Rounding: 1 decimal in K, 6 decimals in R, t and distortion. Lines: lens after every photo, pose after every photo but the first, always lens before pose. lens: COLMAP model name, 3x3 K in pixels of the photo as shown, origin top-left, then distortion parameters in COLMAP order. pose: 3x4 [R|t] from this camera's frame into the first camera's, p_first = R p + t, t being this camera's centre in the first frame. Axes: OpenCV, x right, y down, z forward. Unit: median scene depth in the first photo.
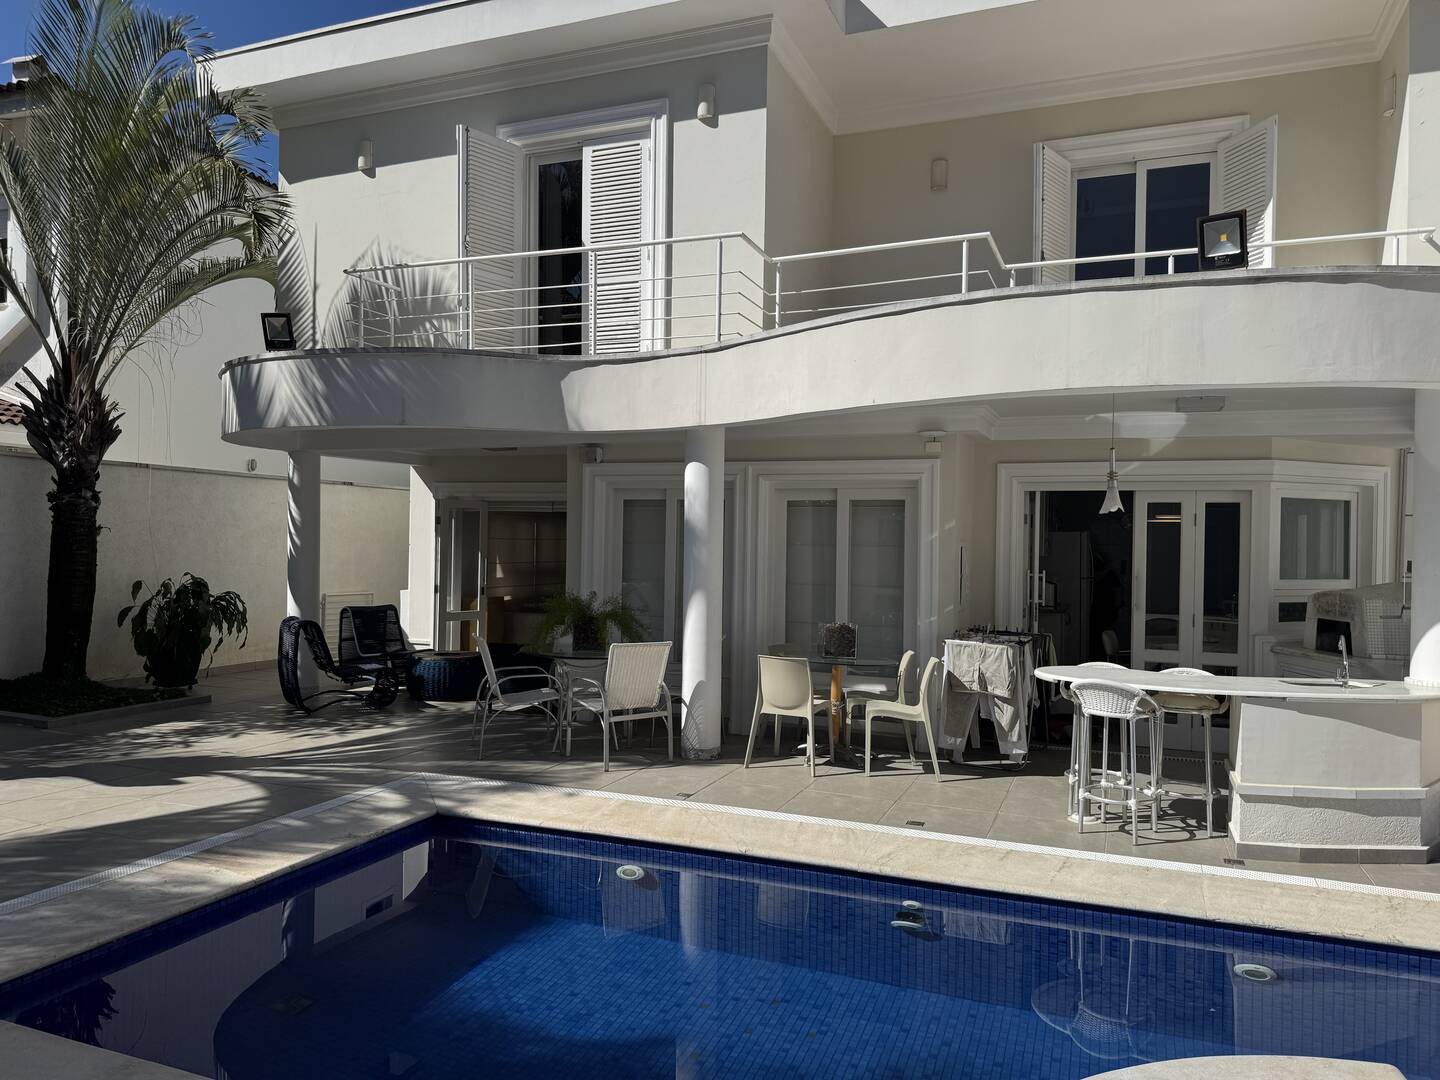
lens RADIAL K [[1006.2, 0, 724.8], [0, 1006.2, 541.8], [0, 0, 1]] dist [0.017614, 0.000079]
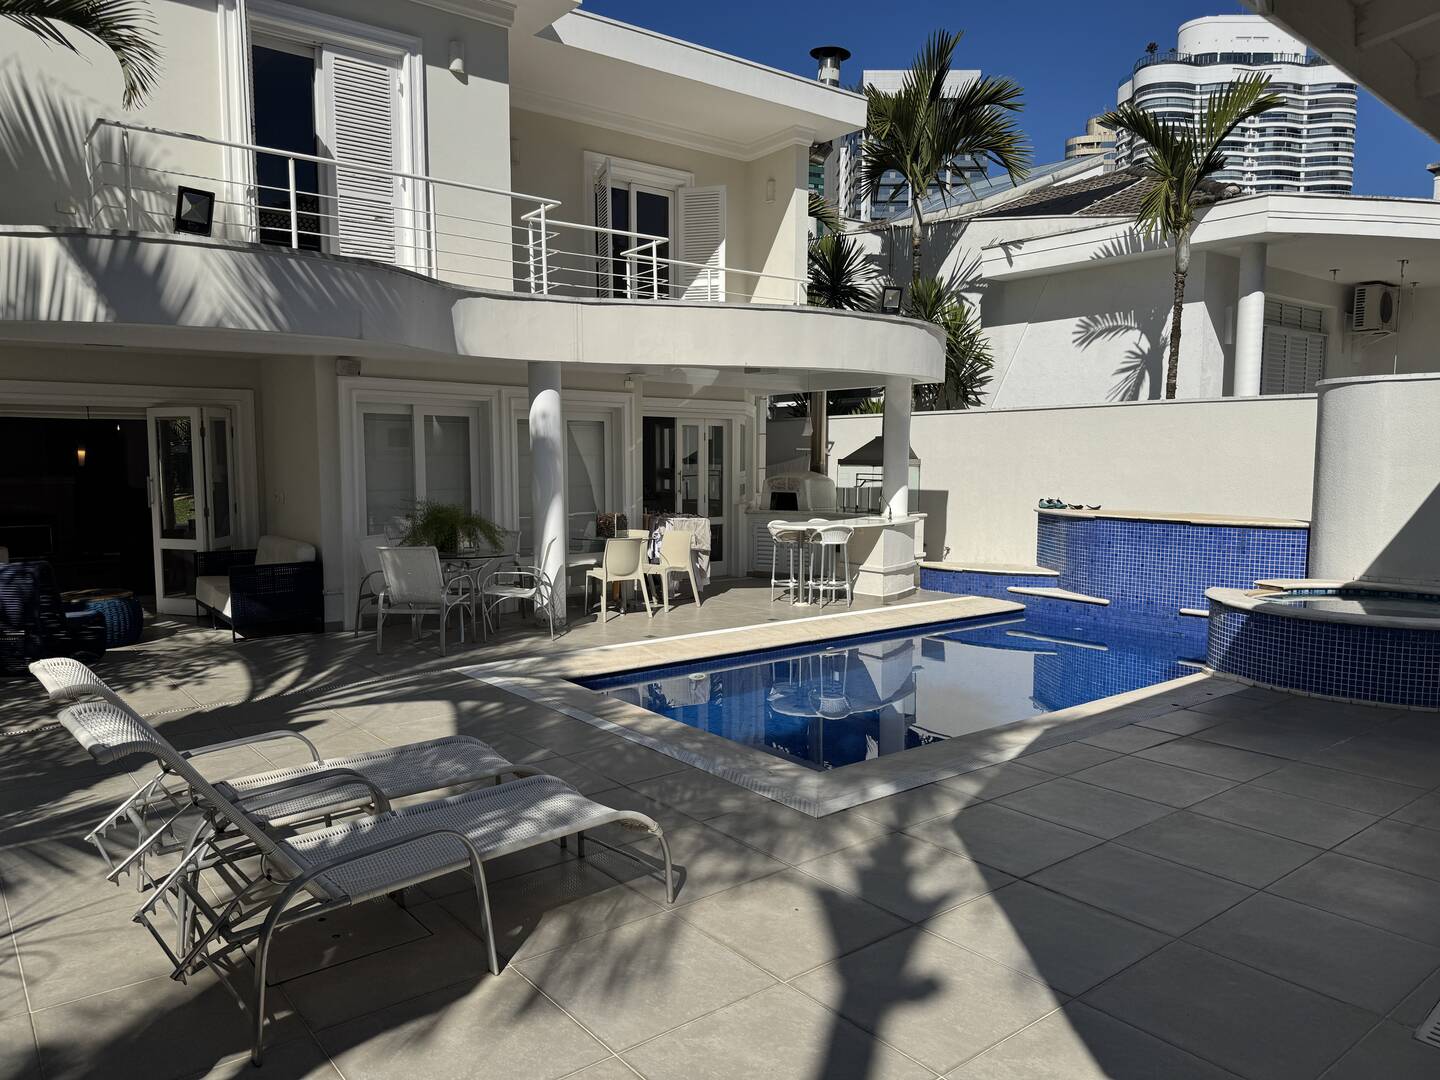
lens RADIAL K [[1006.2, 0, 724.0], [0, 1006.2, 542.5], [0, 0, 1]] dist [0.017614, 0.000079]
pose [[0.501142, -0.093273, 0.860324, -0.937941], [0.006003, 0.994525, 0.104325, -0.019166], [-0.865344, -0.047117, 0.498959, 0.173177]]
